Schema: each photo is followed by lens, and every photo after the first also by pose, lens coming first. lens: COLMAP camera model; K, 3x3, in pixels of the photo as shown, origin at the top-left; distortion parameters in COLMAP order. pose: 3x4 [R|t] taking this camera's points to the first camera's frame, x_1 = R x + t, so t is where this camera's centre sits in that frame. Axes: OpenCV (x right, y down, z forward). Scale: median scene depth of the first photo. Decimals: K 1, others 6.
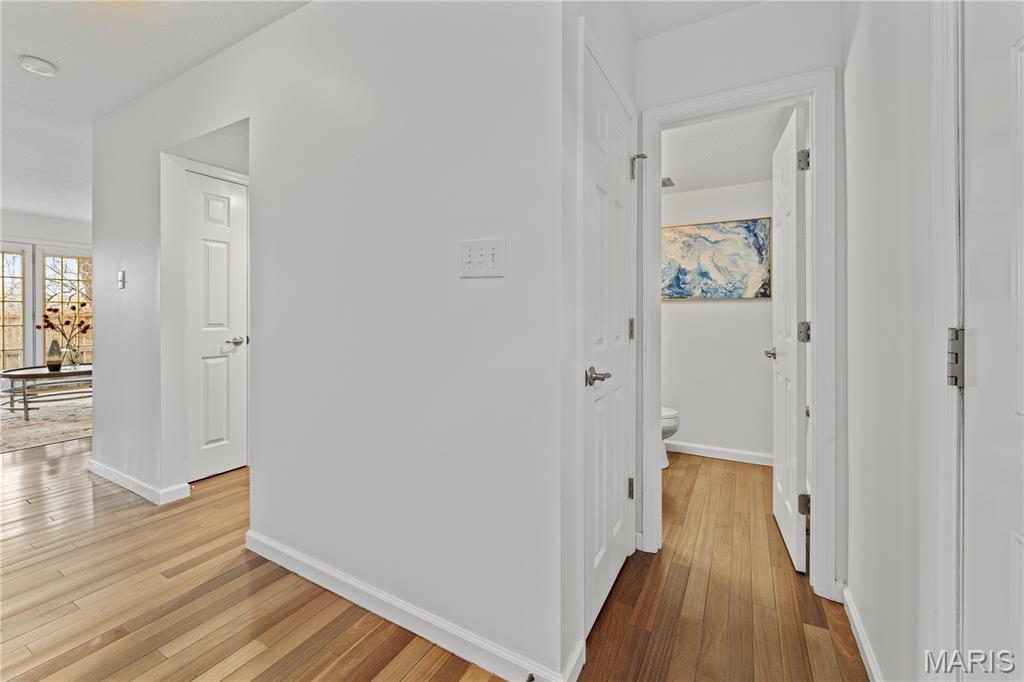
lens RADIAL K [[406.6, 0, 499.4], [0, 406.6, 318.3], [0, 0, 1]] dist [-0.000839, -0.000850]
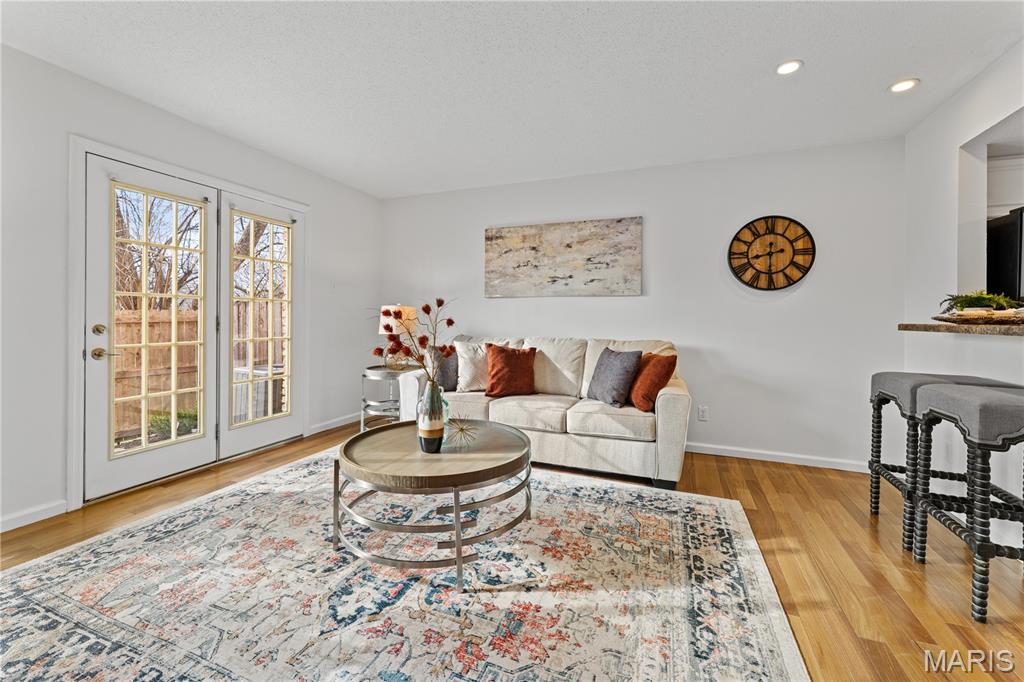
lens RADIAL K [[406.6, 0, 507.6], [0, 406.6, 317.0], [0, 0, 1]] dist [-0.000839, -0.000850]
pose [[0.993130, -0.000681, 0.117015, -1.019719], [0.001038, 0.999995, -0.002987, -0.015210], [-0.117012, 0.003088, 0.993126, 0.520390]]
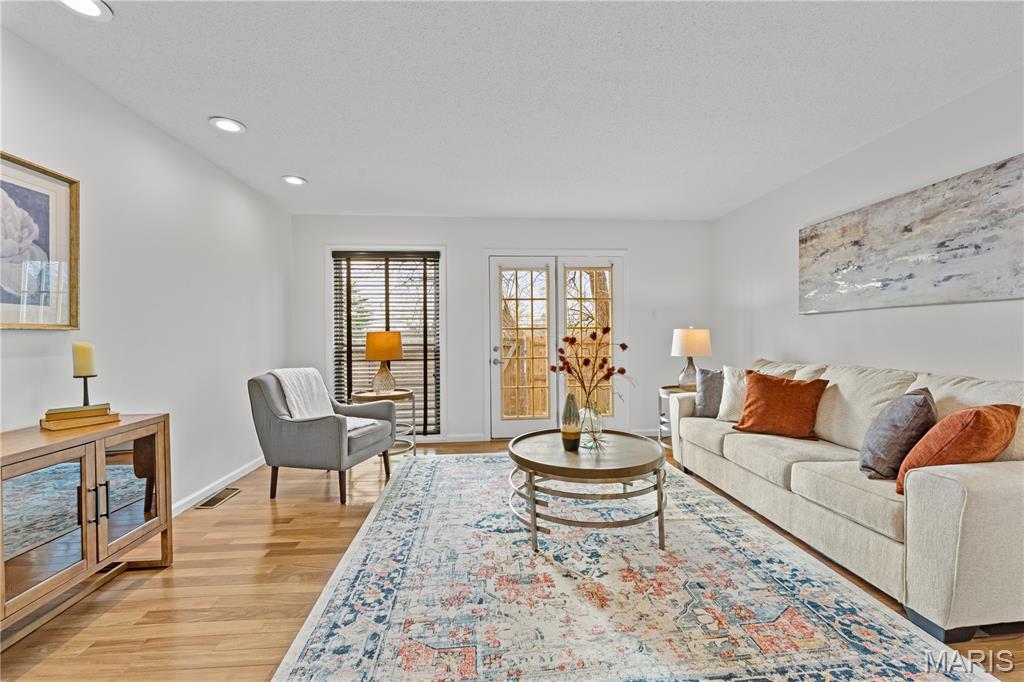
lens RADIAL K [[406.6, 0, 525.5], [0, 406.6, 341.7], [0, 0, 1]] dist [-0.000839, -0.000850]
pose [[0.568909, -0.004161, -0.822390, -0.640245], [0.011985, 0.999923, 0.003231, -0.020632], [0.822313, -0.011694, 0.568915, 0.601676]]
